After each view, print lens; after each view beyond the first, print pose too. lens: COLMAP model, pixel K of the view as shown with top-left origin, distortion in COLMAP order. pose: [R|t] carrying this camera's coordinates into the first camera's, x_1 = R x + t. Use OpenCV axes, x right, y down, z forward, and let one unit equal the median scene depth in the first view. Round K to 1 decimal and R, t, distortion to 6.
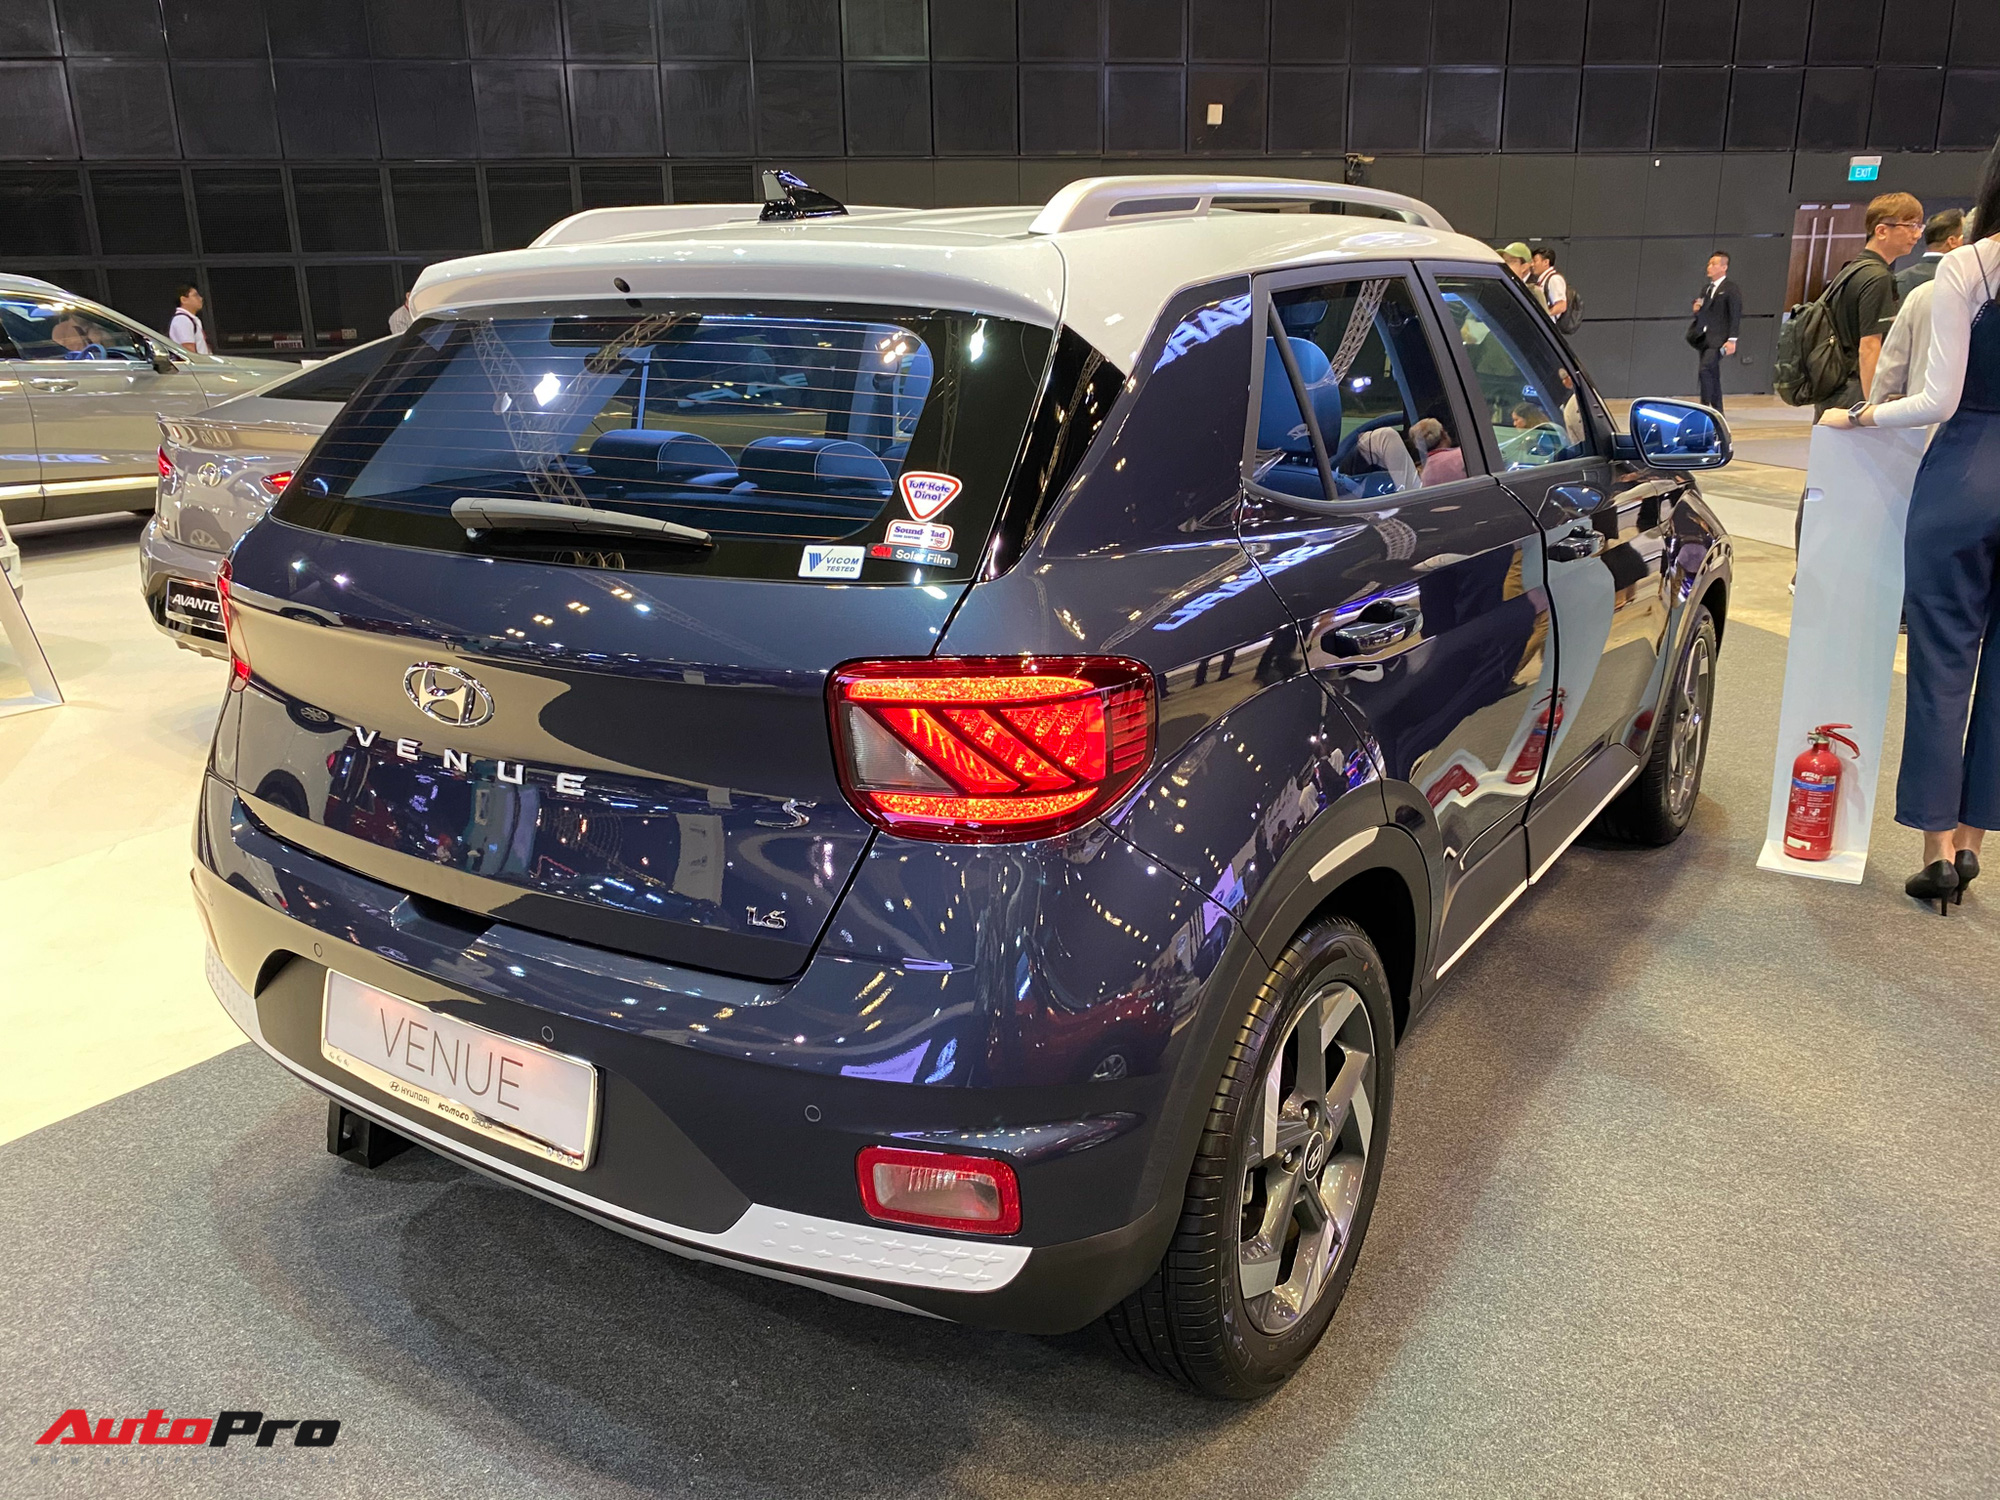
lens RADIAL K [[1524.7, 0, 998.3], [0, 1524.7, 751.6], [0, 0, 1]] dist [0.008660, 0.005716]
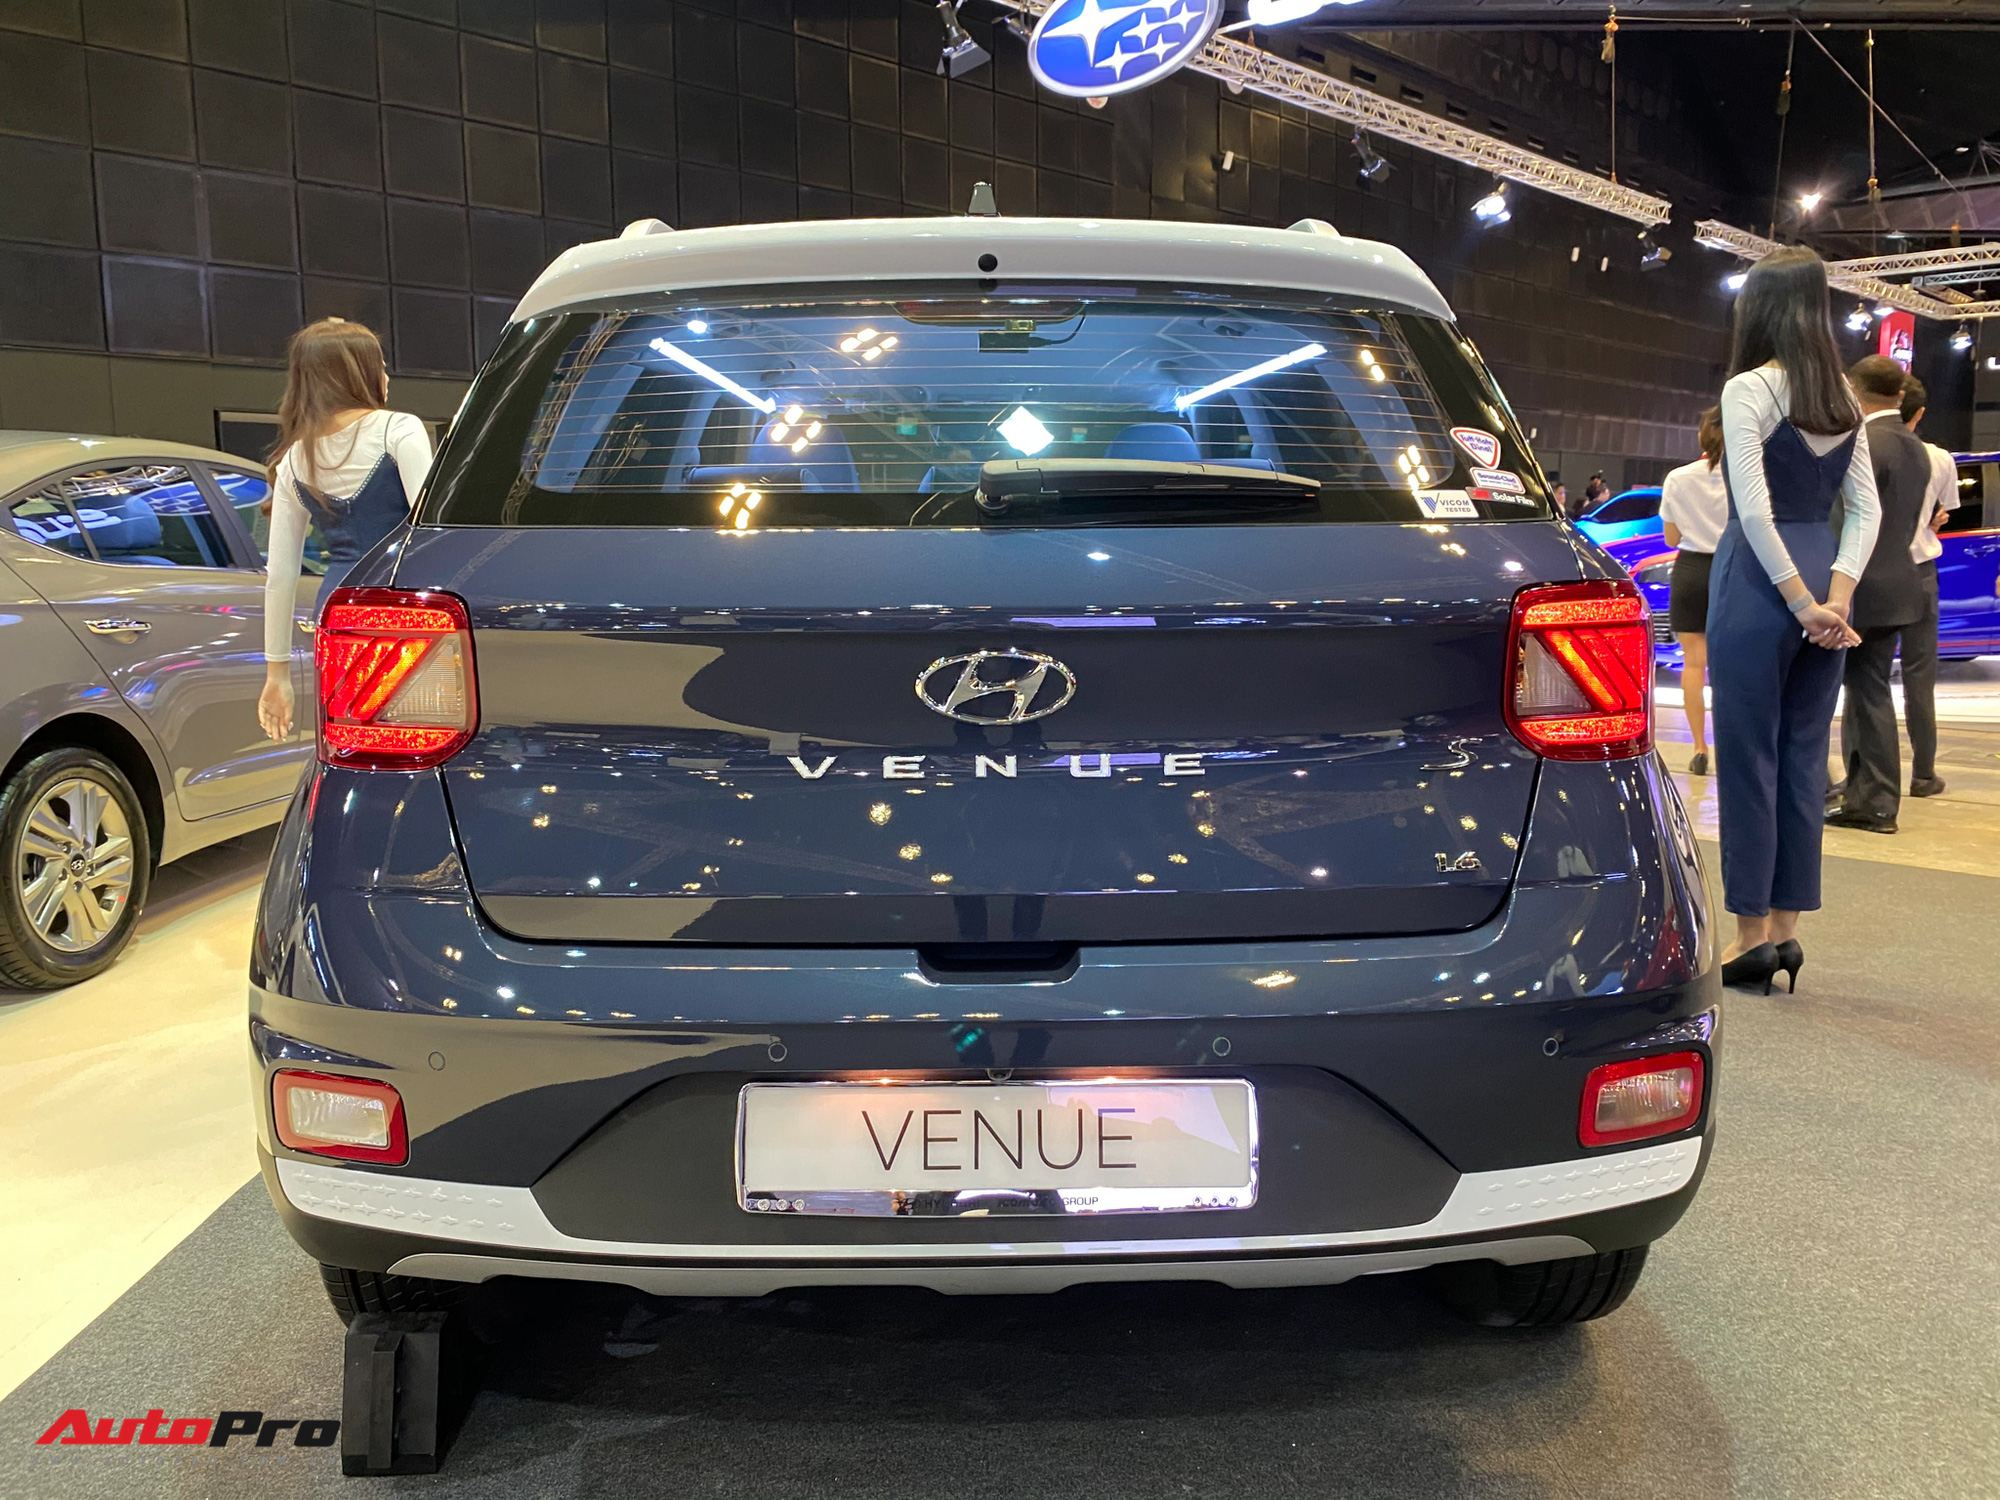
lens RADIAL K [[1524.7, 0, 998.7], [0, 1524.7, 749.6], [0, 0, 1]] dist [0.008660, 0.005716]
pose [[0.822672, -0.075275, 0.563510, -0.775761], [0.159129, 0.982065, -0.101128, 0.076429], [-0.545791, 0.172866, 0.819896, 0.290348]]
